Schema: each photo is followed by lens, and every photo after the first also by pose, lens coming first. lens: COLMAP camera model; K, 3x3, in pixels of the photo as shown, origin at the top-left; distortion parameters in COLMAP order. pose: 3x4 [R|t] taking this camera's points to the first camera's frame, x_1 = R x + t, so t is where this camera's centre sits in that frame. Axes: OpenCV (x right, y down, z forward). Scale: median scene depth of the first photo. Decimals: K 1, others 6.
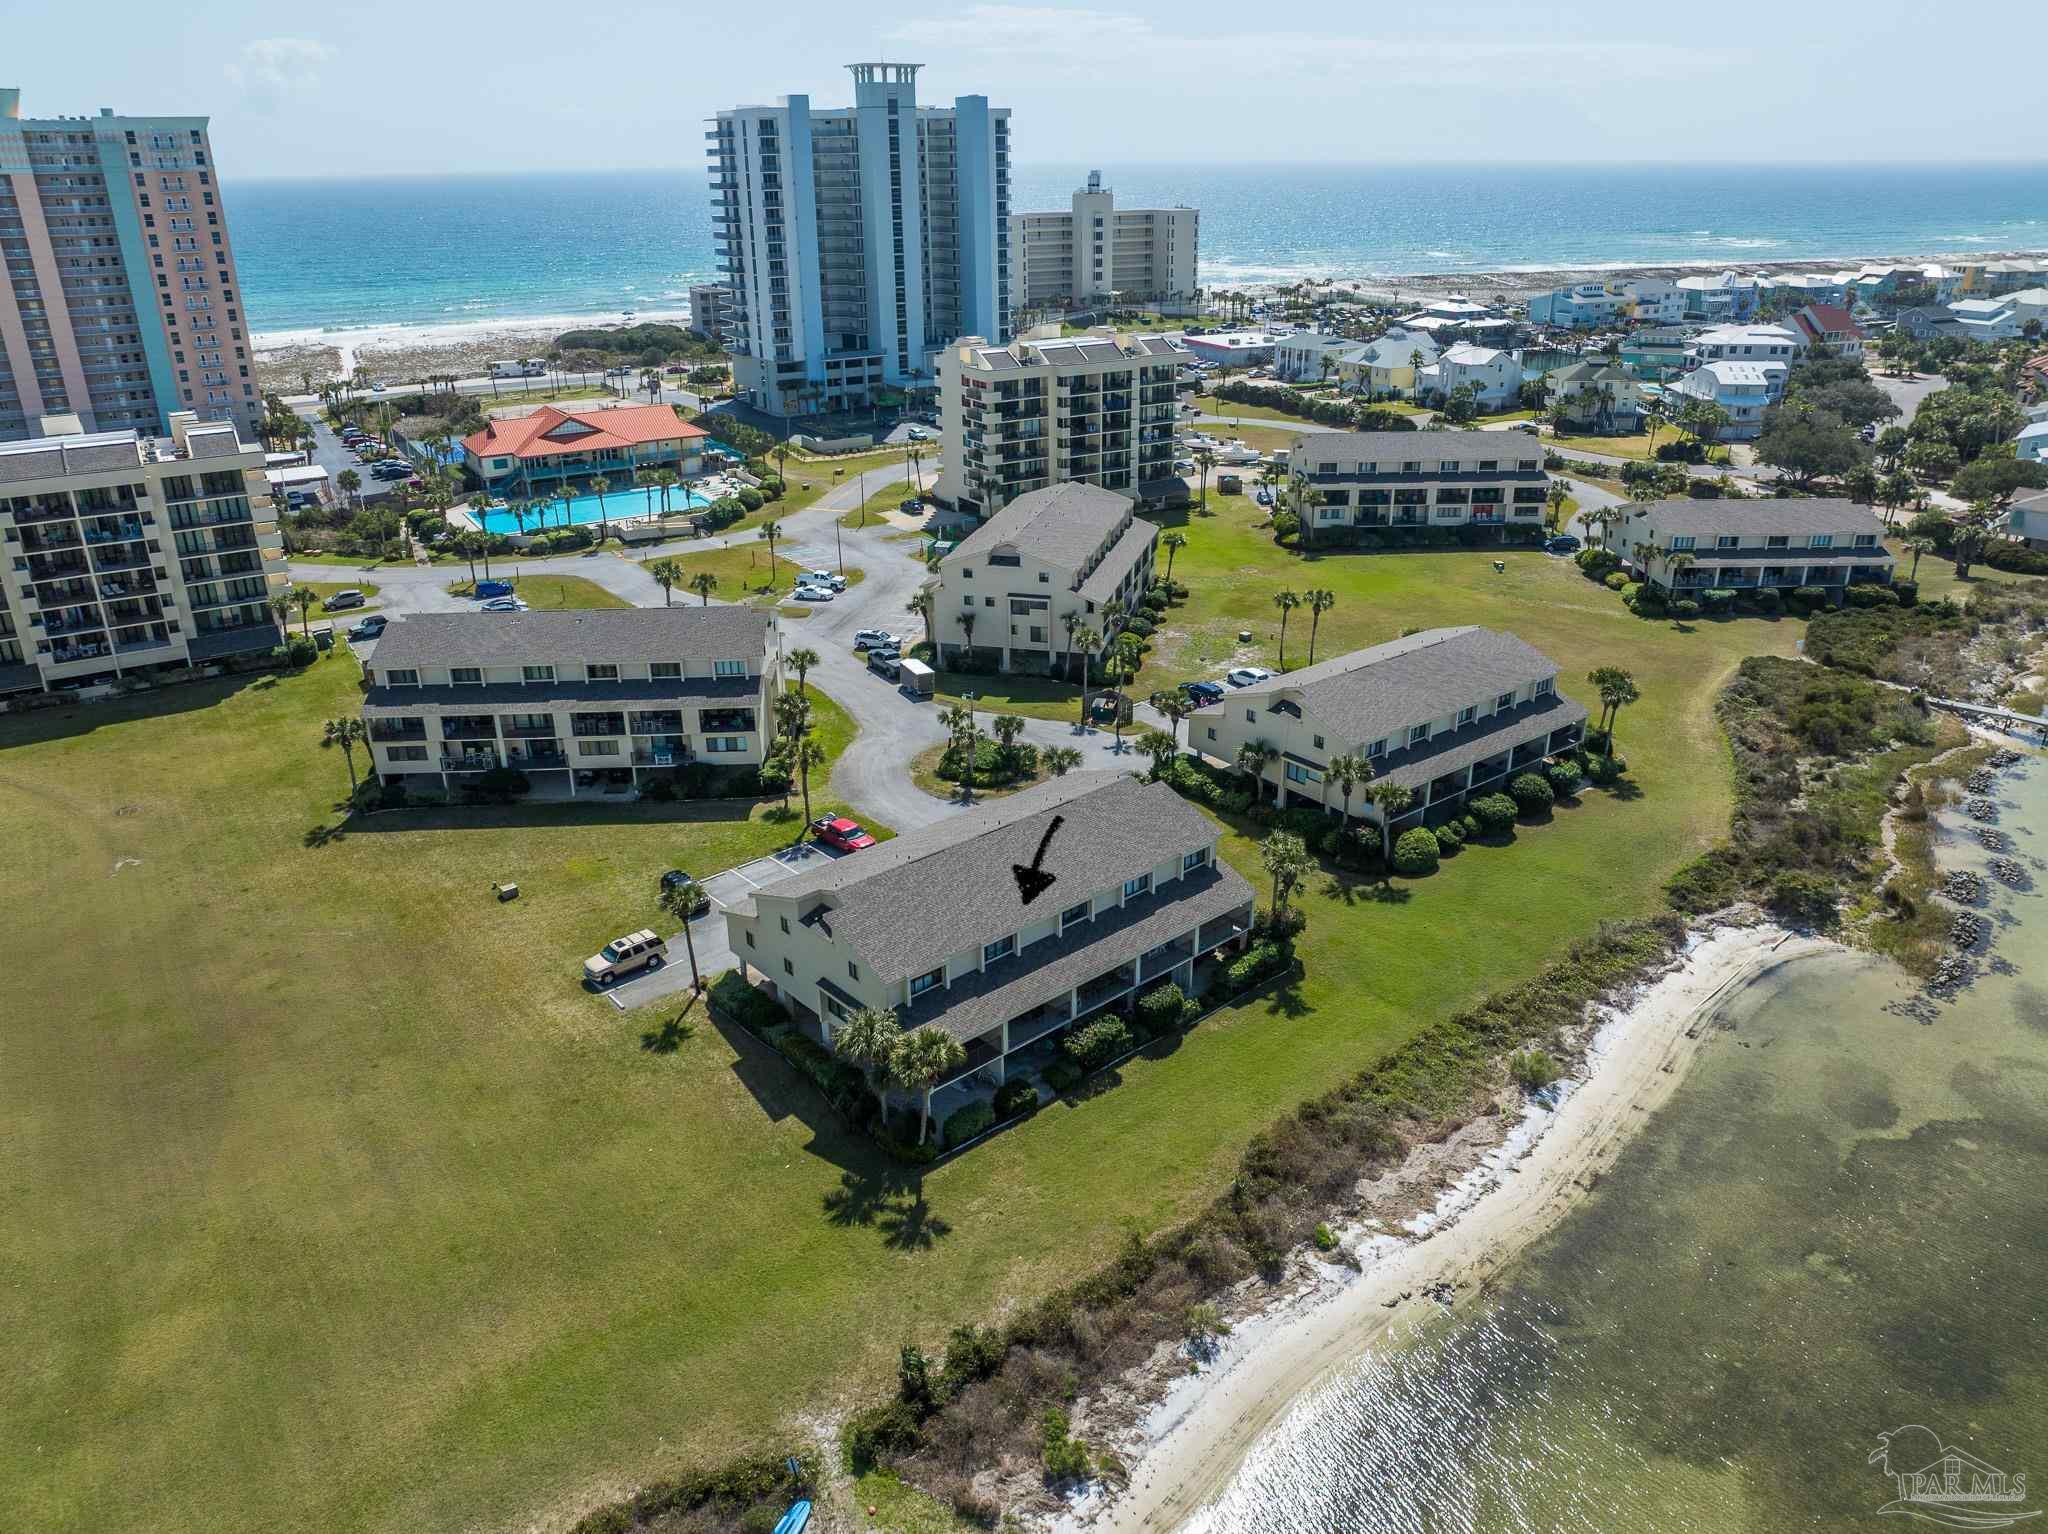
lens RADIAL K [[1448.7, 0, 1024.0], [0, 1448.7, 767.0], [0, 0, 1]] dist [-0.029987, -0.010586]
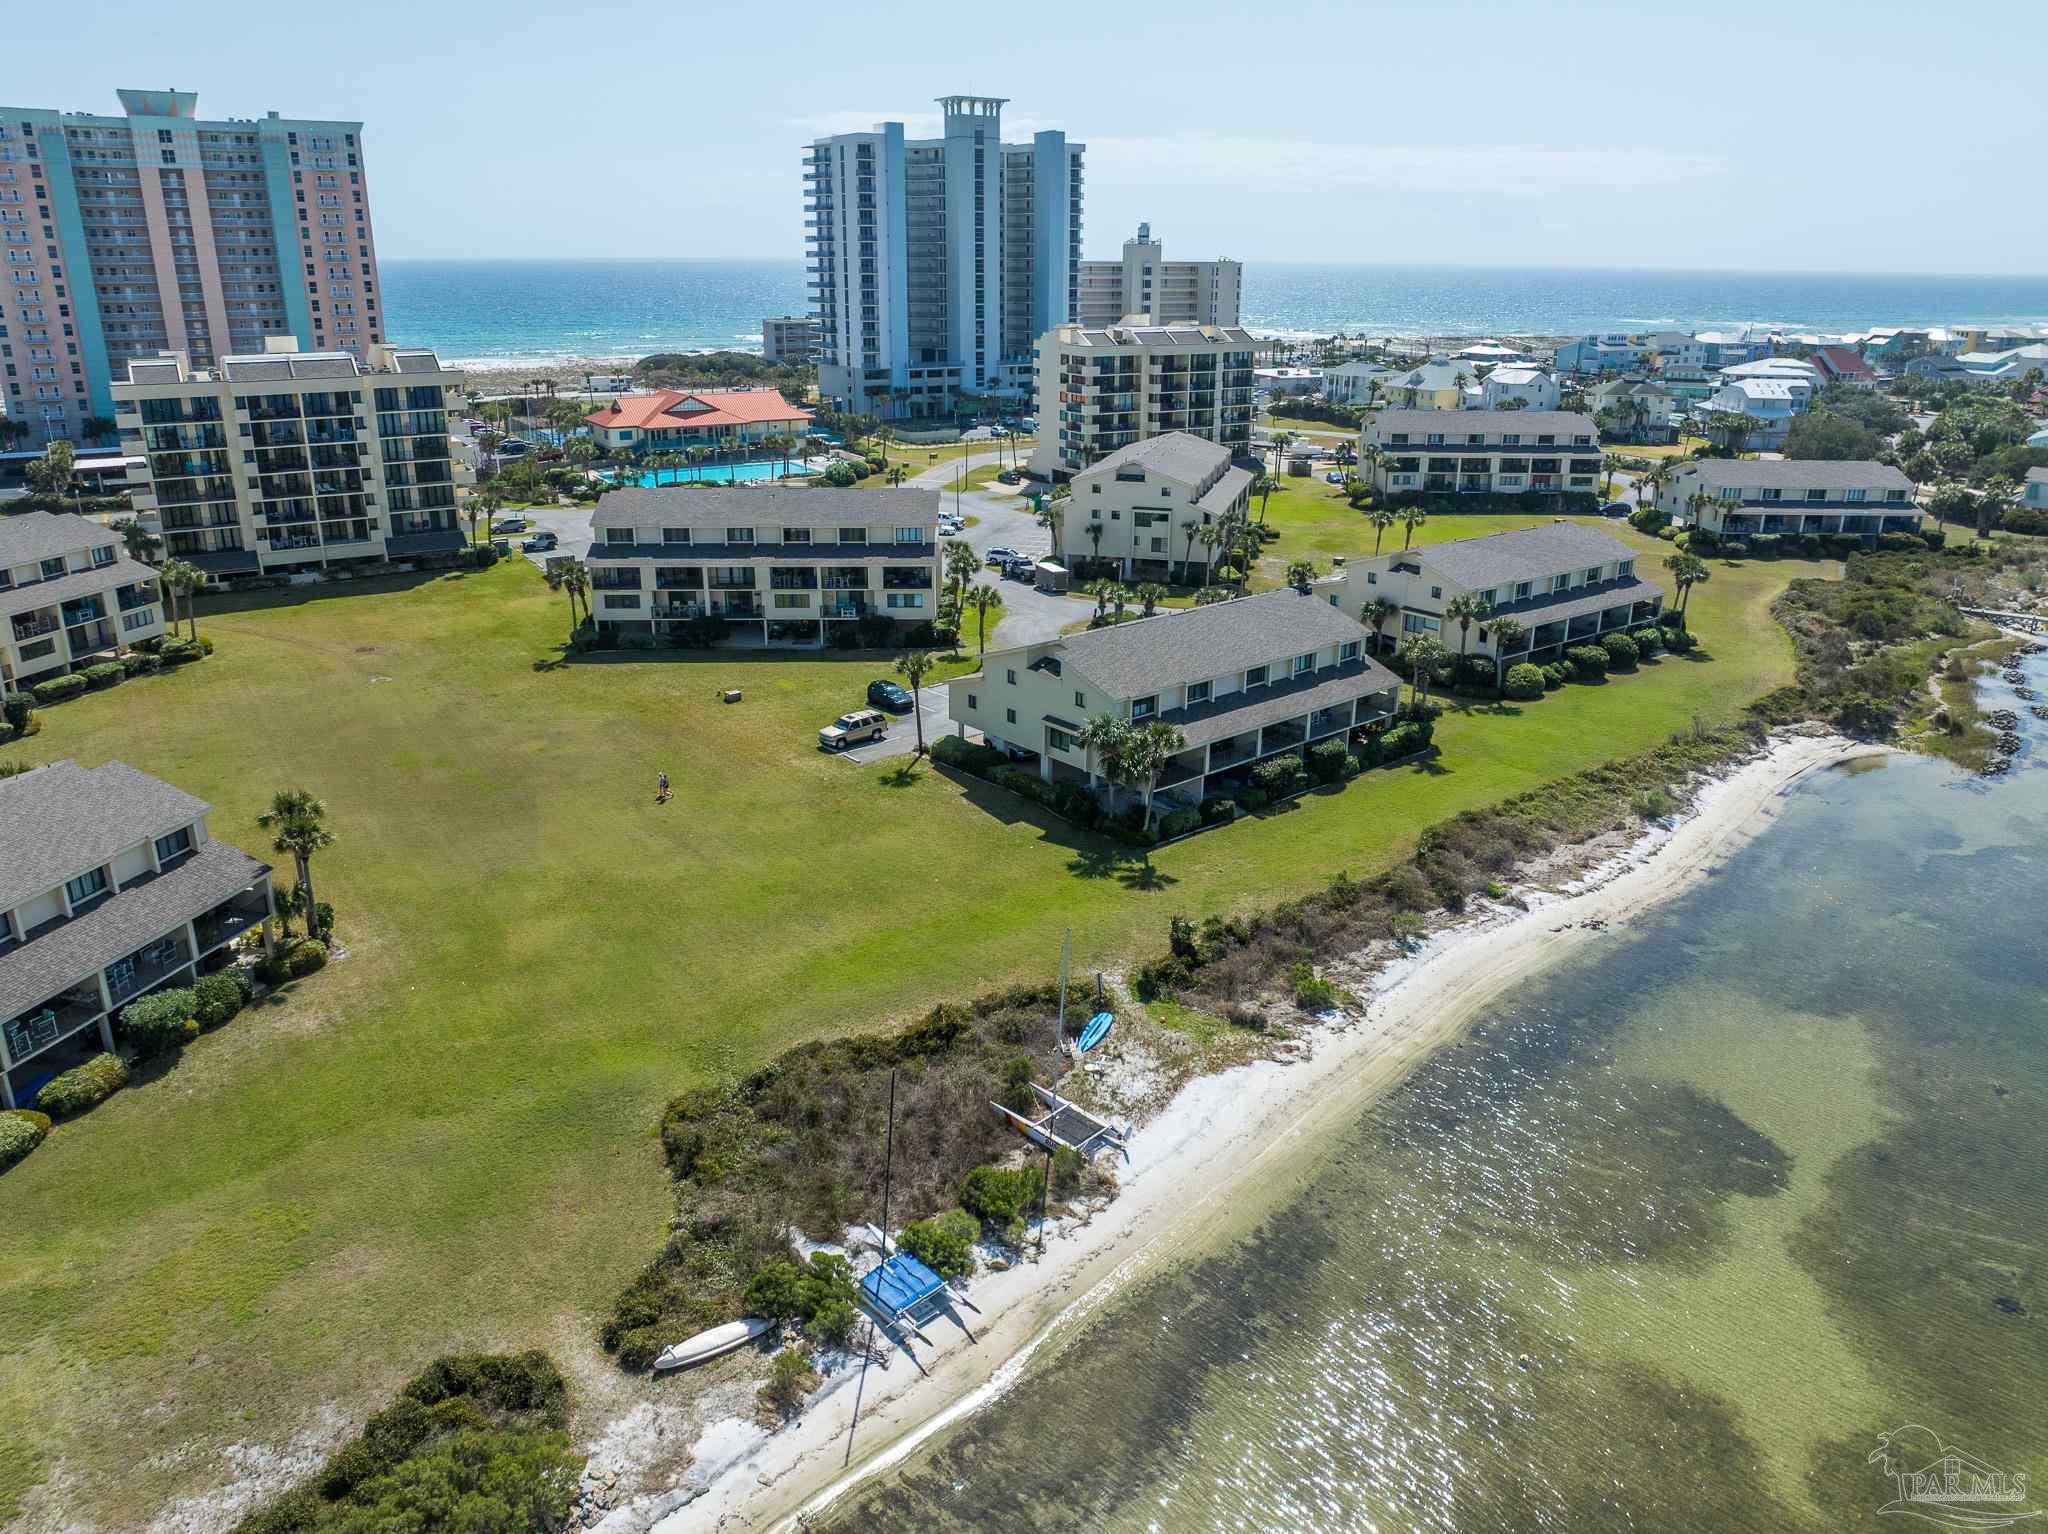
lens RADIAL K [[1448.7, 0, 1024.0], [0, 1448.7, 767.0], [0, 0, 1]] dist [-0.029987, -0.010586]
pose [[0.999825, 0.018589, -0.001876, -0.091347], [-0.018669, 0.998015, -0.060149, 0.152678], [0.000754, 0.060173, 0.998188, -0.101743]]
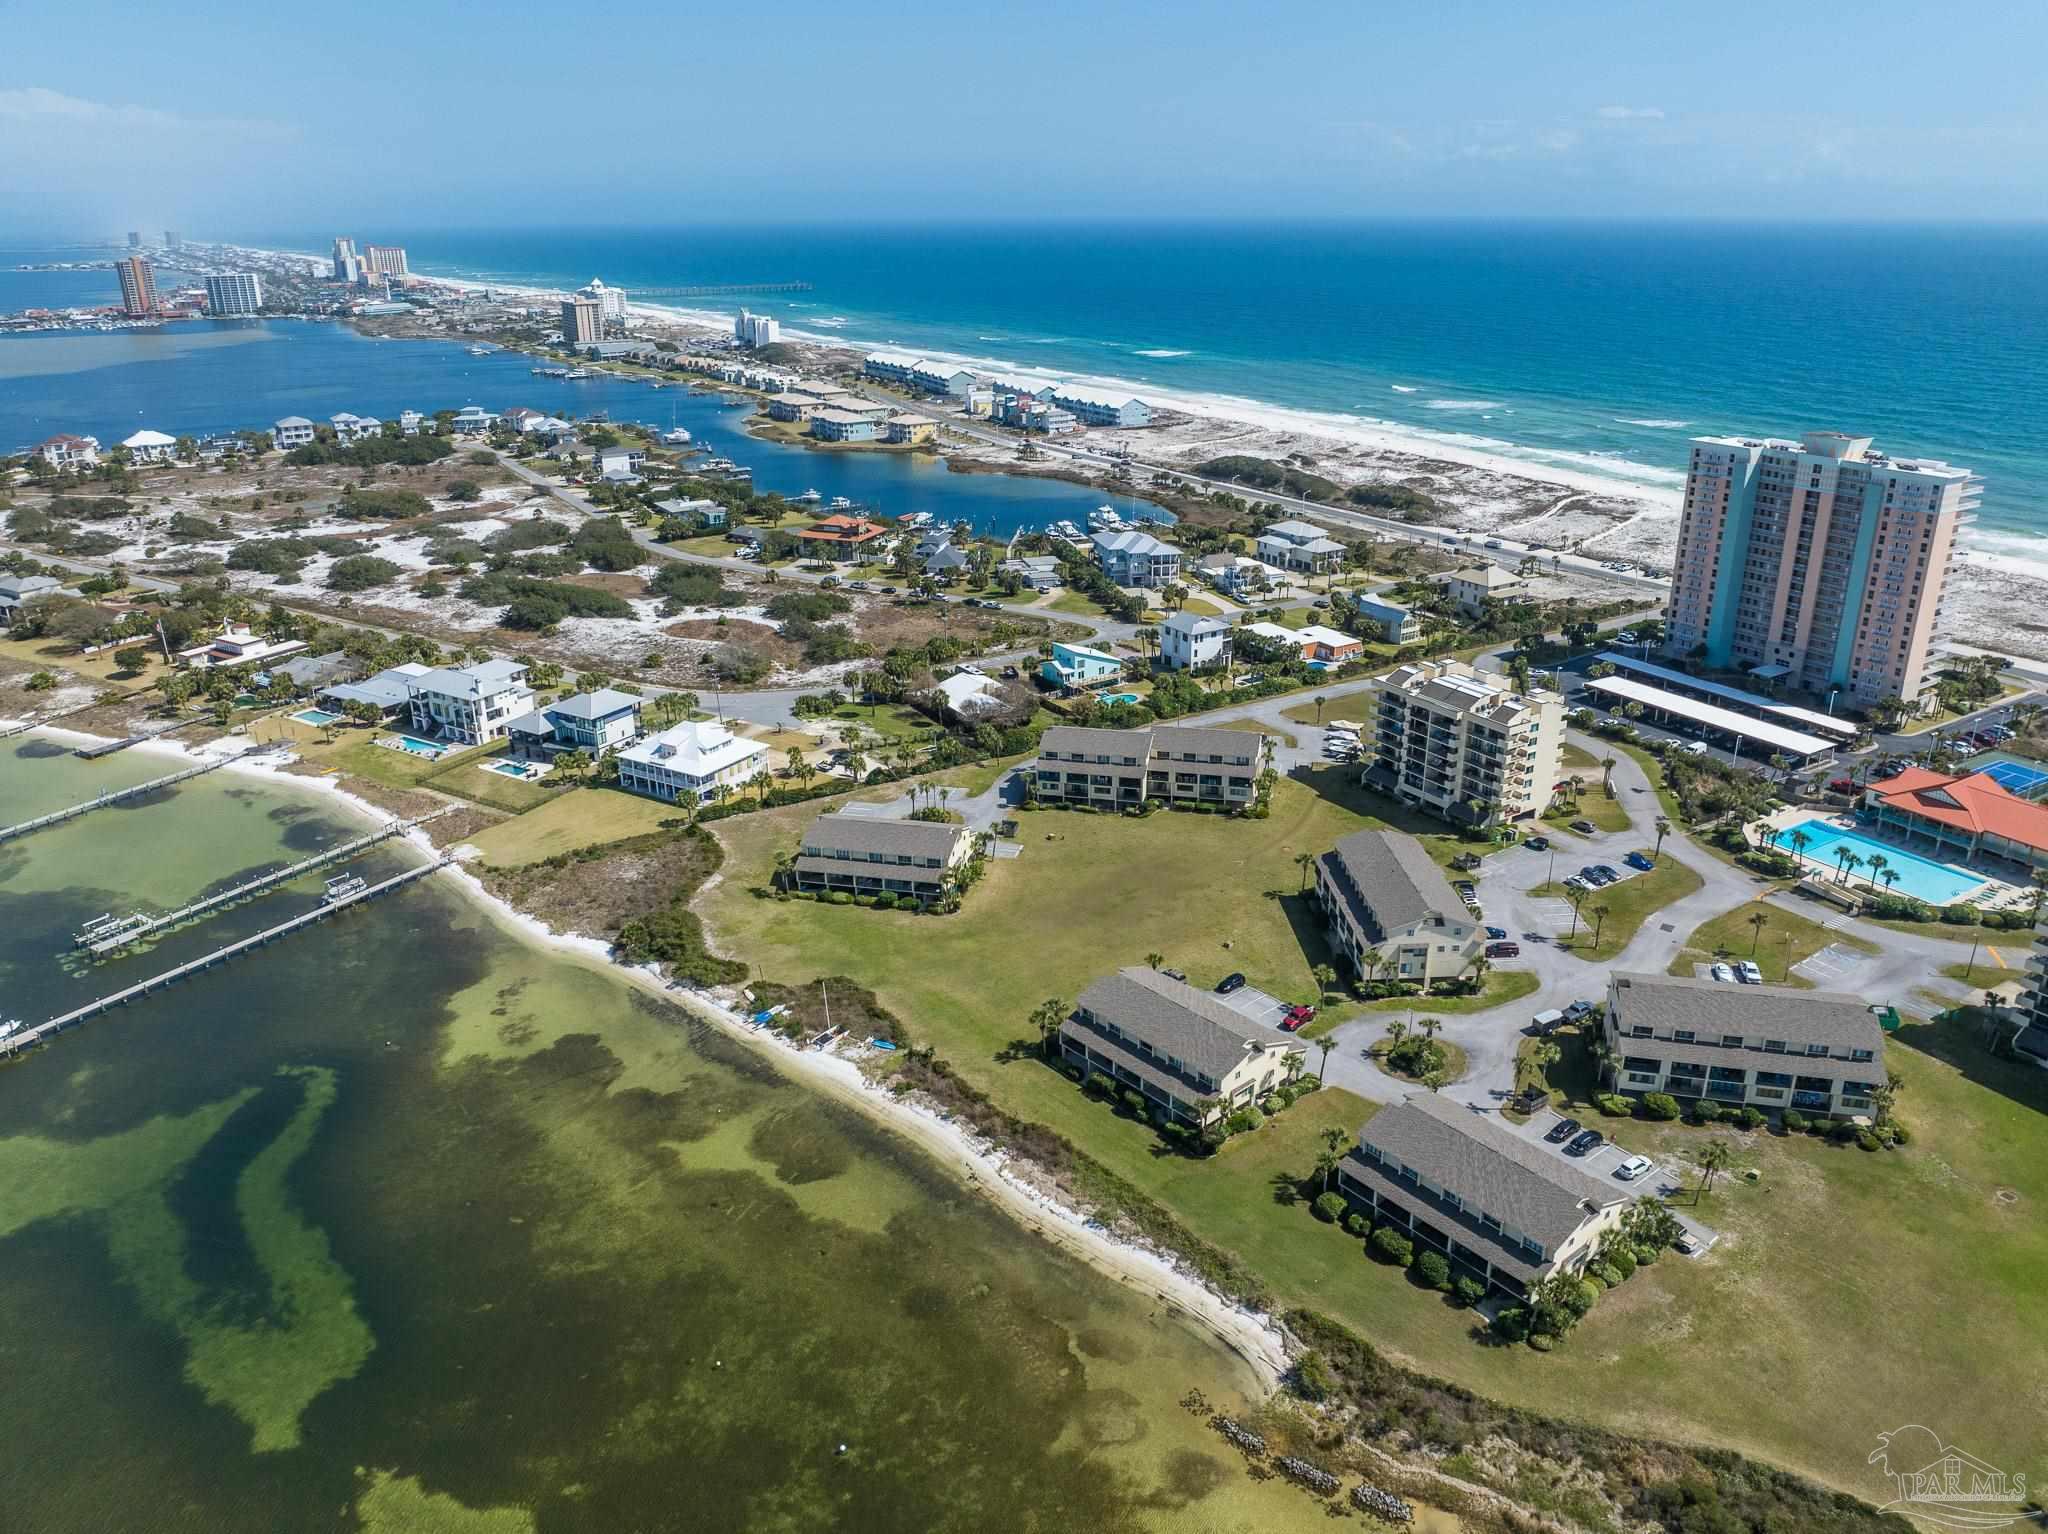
lens RADIAL K [[1448.7, 0, 1024.0], [0, 1448.7, 767.0], [0, 0, 1]] dist [-0.029987, -0.010586]
pose [[-0.002326, 0.376737, -0.926317, 1.185311], [-0.379727, 0.856604, 0.349338, -0.595728], [0.925096, 0.352560, 0.141064, 0.219126]]
